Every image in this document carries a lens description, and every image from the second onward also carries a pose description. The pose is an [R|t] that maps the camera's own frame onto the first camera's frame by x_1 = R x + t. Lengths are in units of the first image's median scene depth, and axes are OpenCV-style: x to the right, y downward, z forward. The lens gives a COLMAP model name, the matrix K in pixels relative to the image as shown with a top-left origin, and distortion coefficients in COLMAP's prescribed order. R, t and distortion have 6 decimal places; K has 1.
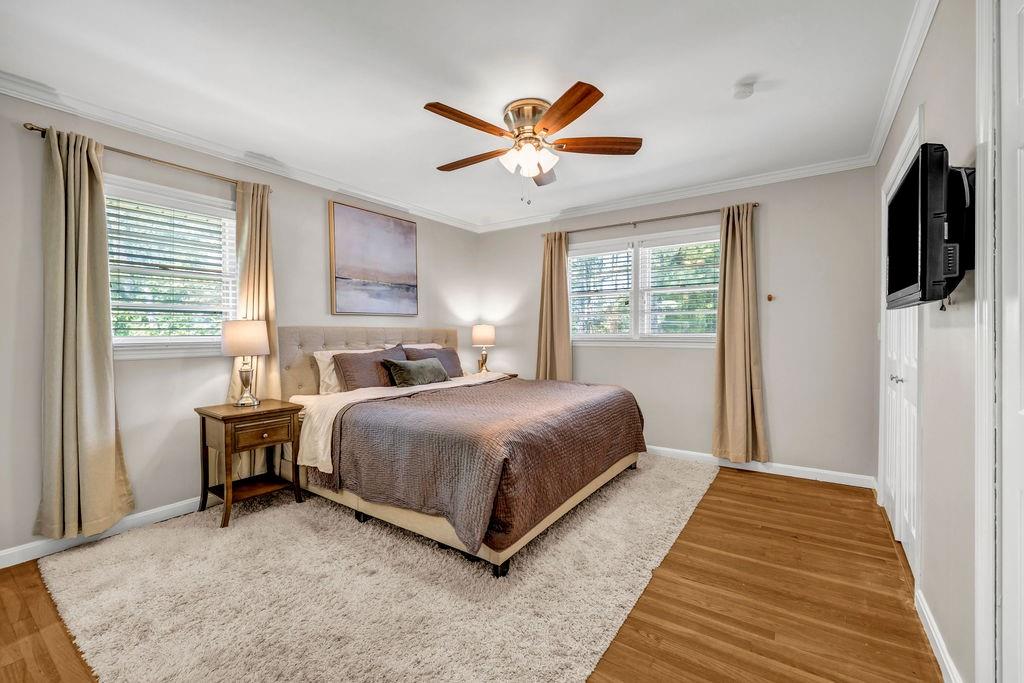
lens RADIAL K [[432.6, 0, 519.4], [0, 432.6, 335.9], [0, 0, 1]] dist [0.002627, -0.000570]
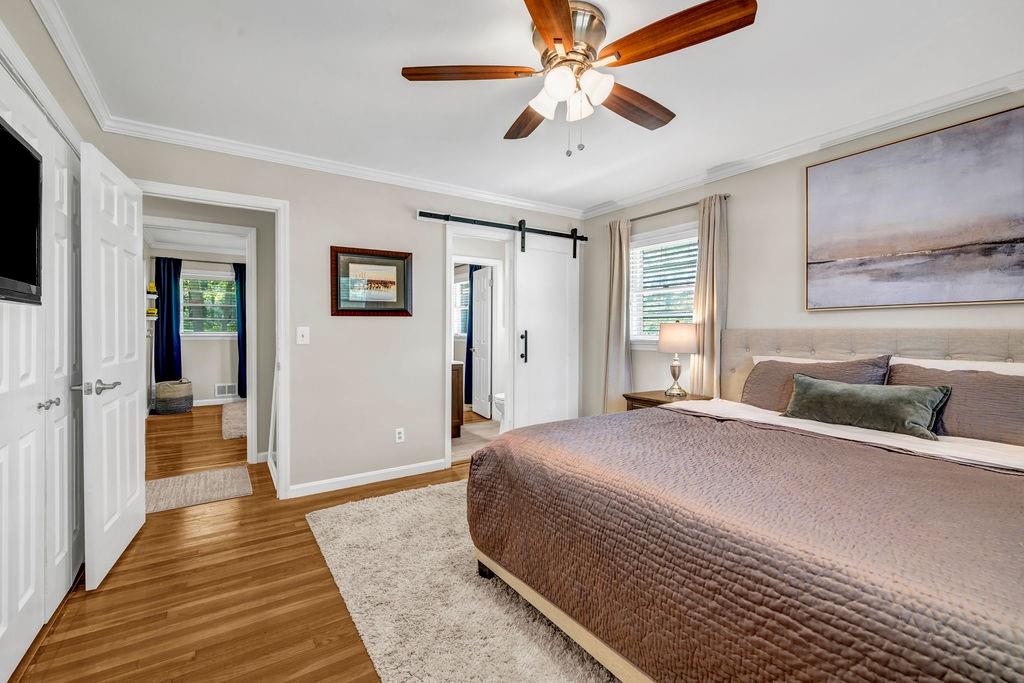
lens RADIAL K [[432.6, 0, 518.8], [0, 432.6, 334.4], [0, 0, 1]] dist [0.002627, -0.000570]
pose [[-0.346391, 0.006043, -0.938071, 0.470267], [-0.013459, 0.999844, 0.011411, -0.010371], [0.937994, 0.016578, -0.346256, 0.763466]]
